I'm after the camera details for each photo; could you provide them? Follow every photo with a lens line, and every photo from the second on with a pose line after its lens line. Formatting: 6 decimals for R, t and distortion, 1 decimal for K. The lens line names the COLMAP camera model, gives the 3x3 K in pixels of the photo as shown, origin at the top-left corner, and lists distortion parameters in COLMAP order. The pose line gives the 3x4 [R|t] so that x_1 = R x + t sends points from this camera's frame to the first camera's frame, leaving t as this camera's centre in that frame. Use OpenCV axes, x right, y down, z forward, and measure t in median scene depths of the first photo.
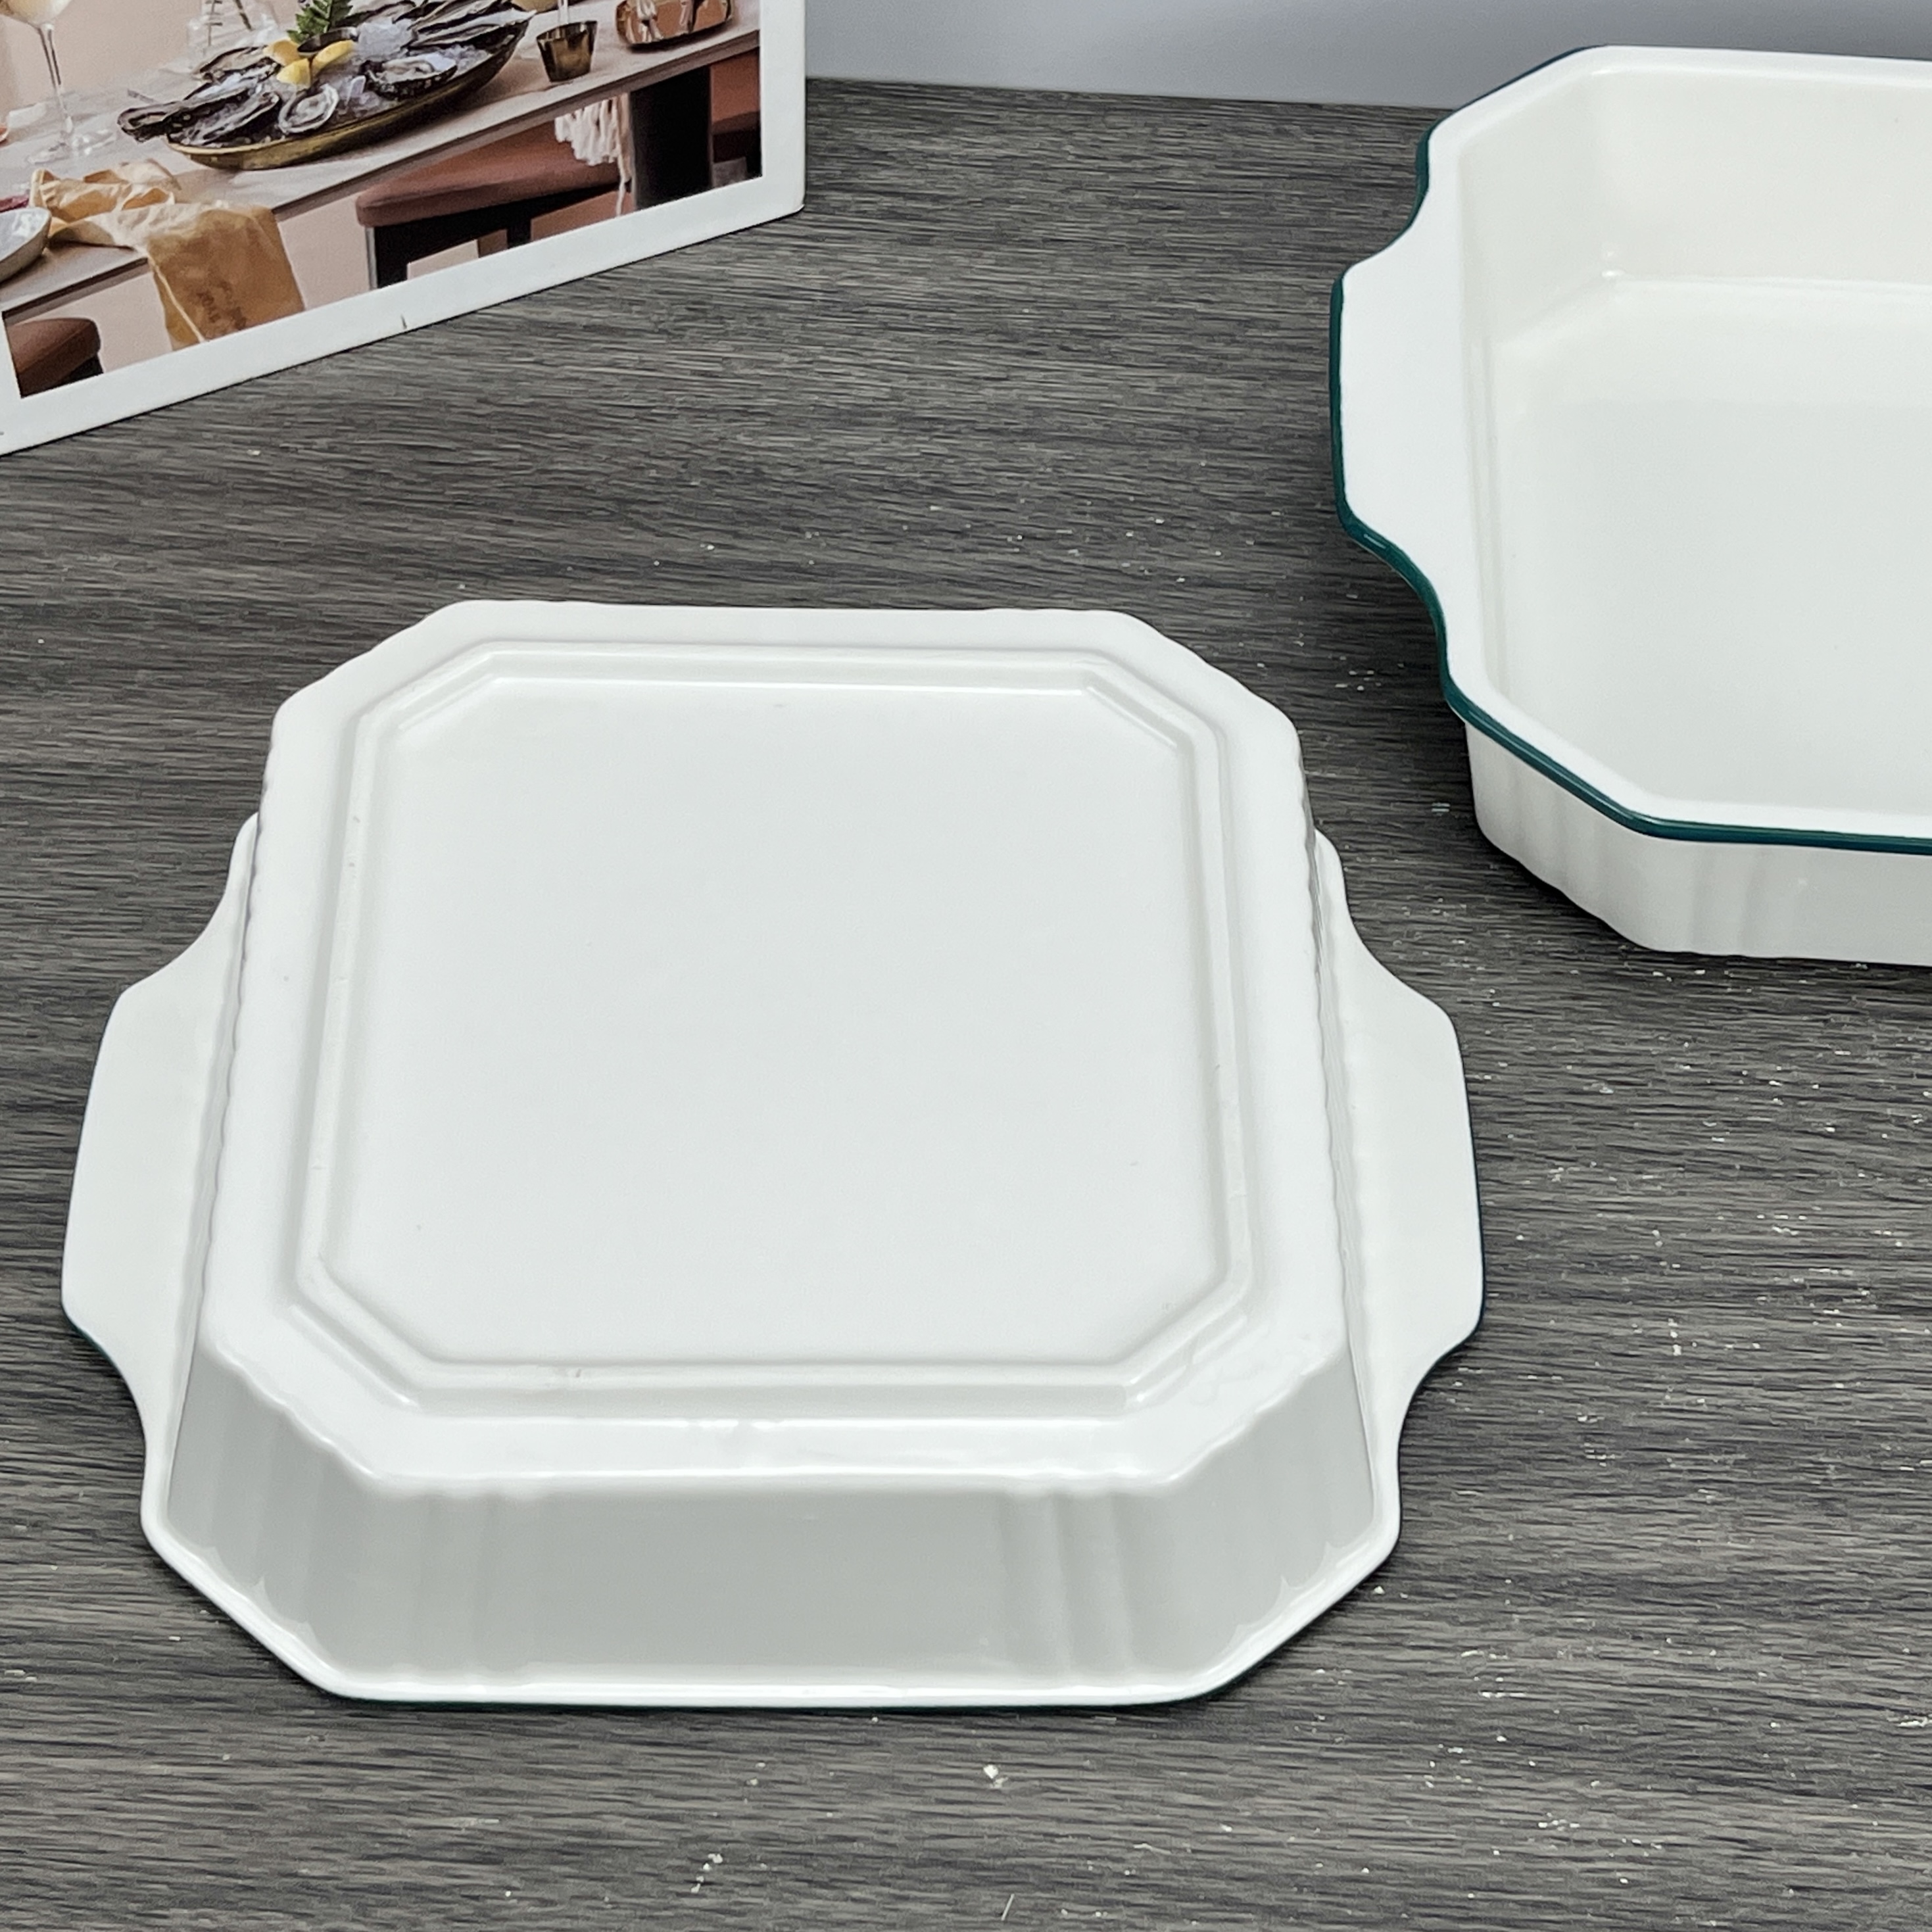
lens RADIAL K [[3770.5, 0, 966.0], [0, 3770.5, 966.0], [0, 0, 1]] dist [0.175559, -0.912492]
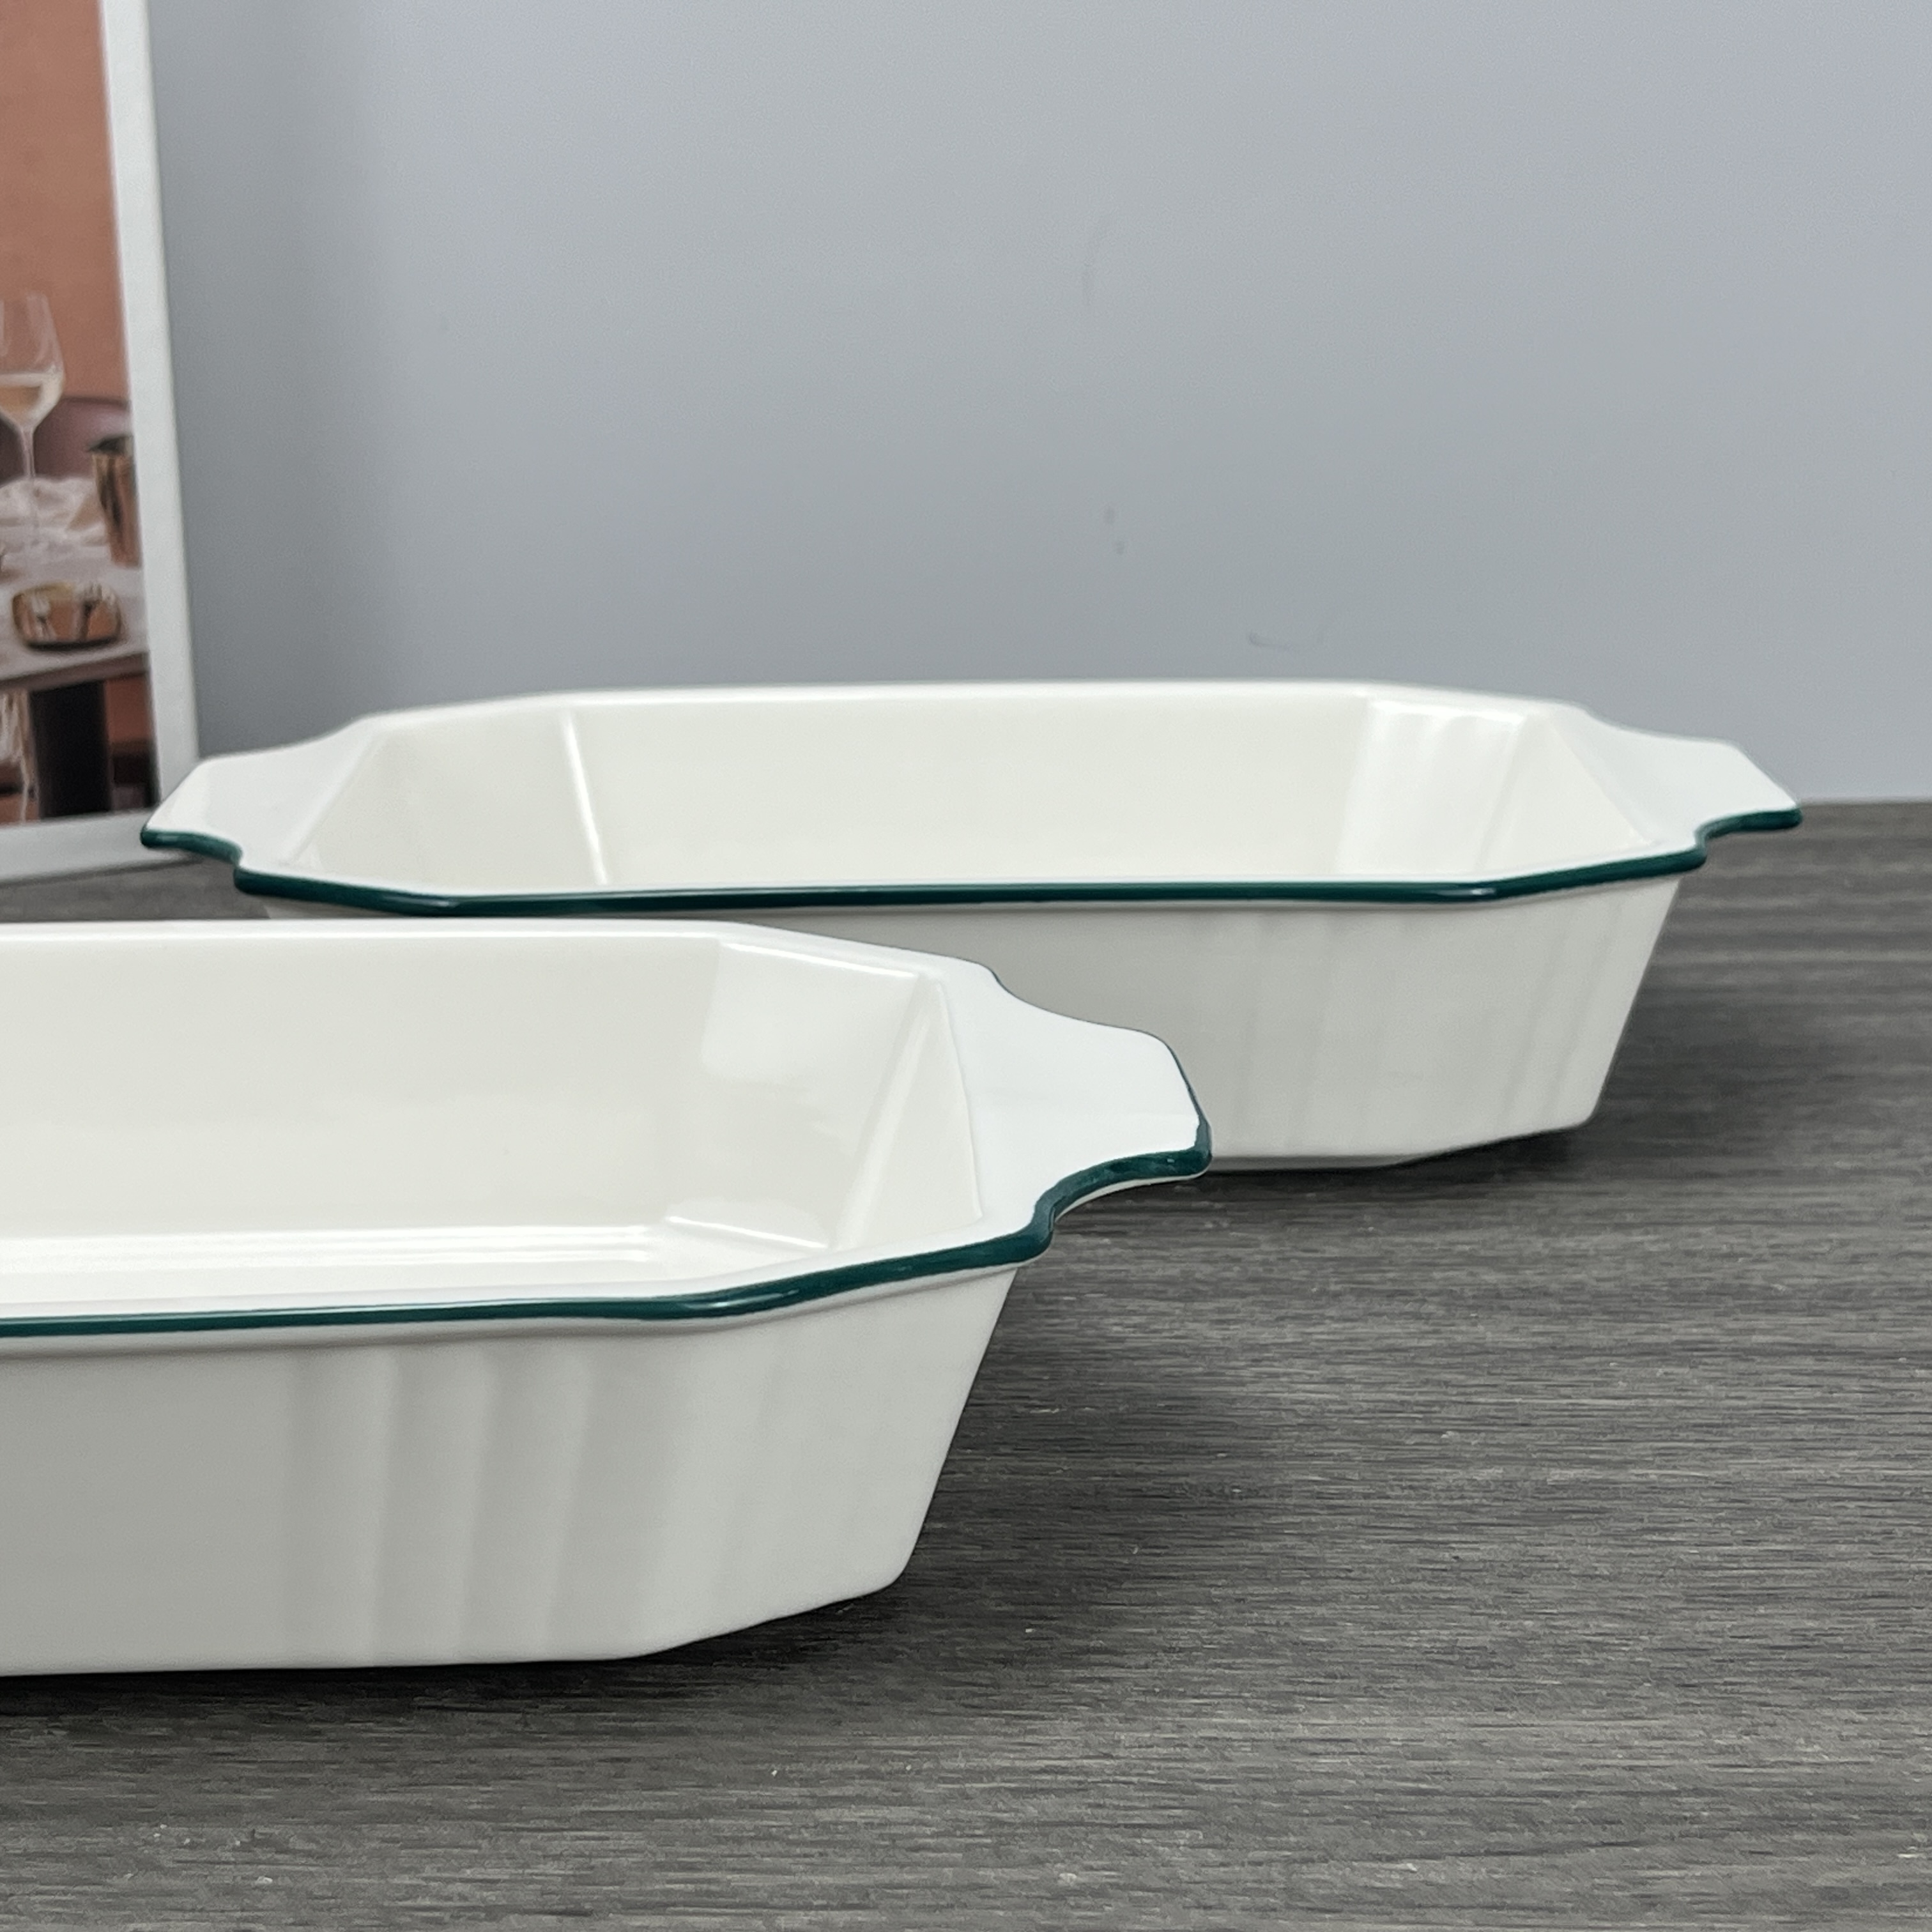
lens RADIAL K [[3552.1, 0, 993.6], [0, 3552.1, 977.0], [0, 0, 1]] dist [0.113193, -0.541542]
pose [[0.998649, -0.049763, 0.014986, 0.189210], [0.048568, 0.791009, -0.609874, 0.530175], [0.018495, 0.609777, 0.792357, 0.206847]]
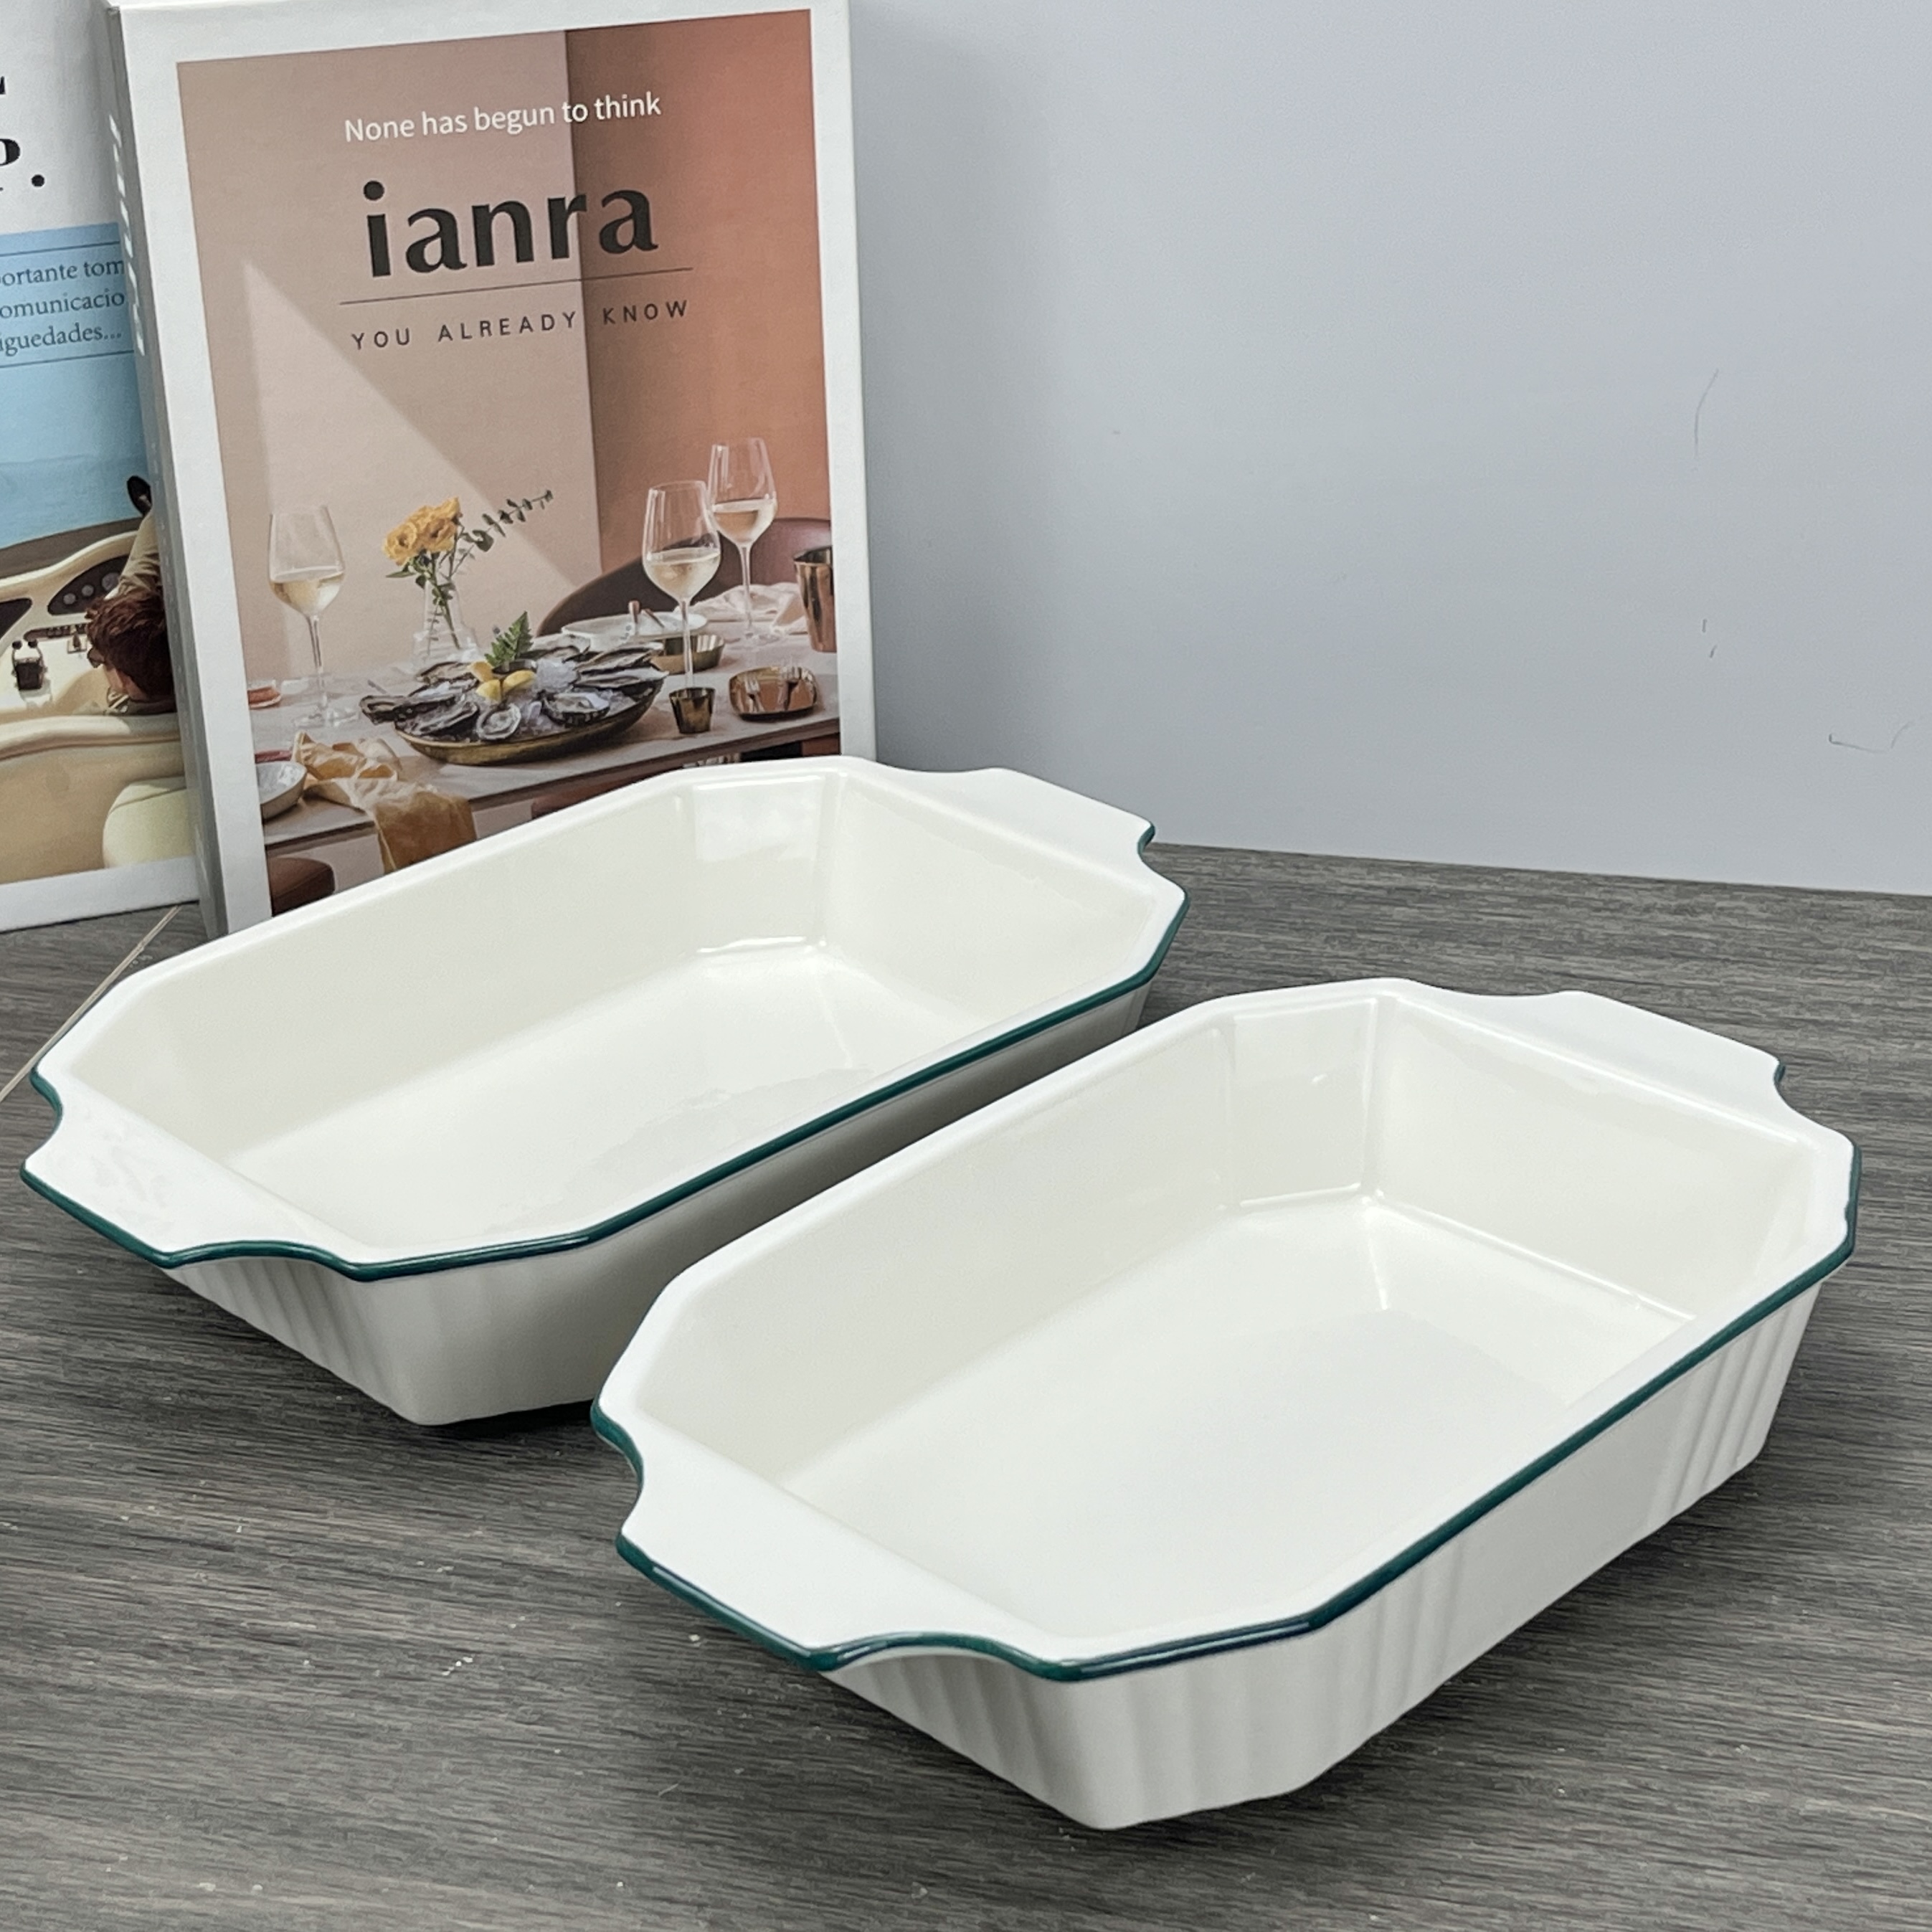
lens RADIAL K [[4022.6, 0, 849.1], [0, 4022.6, 932.0], [0, 0, 1]] dist [0.159762, -1.006683]
pose [[0.973031, 0.028144, -0.228951, 0.293519], [-0.131811, 0.882368, -0.451722, 0.493946], [0.189306, 0.469718, 0.862281, -0.222377]]
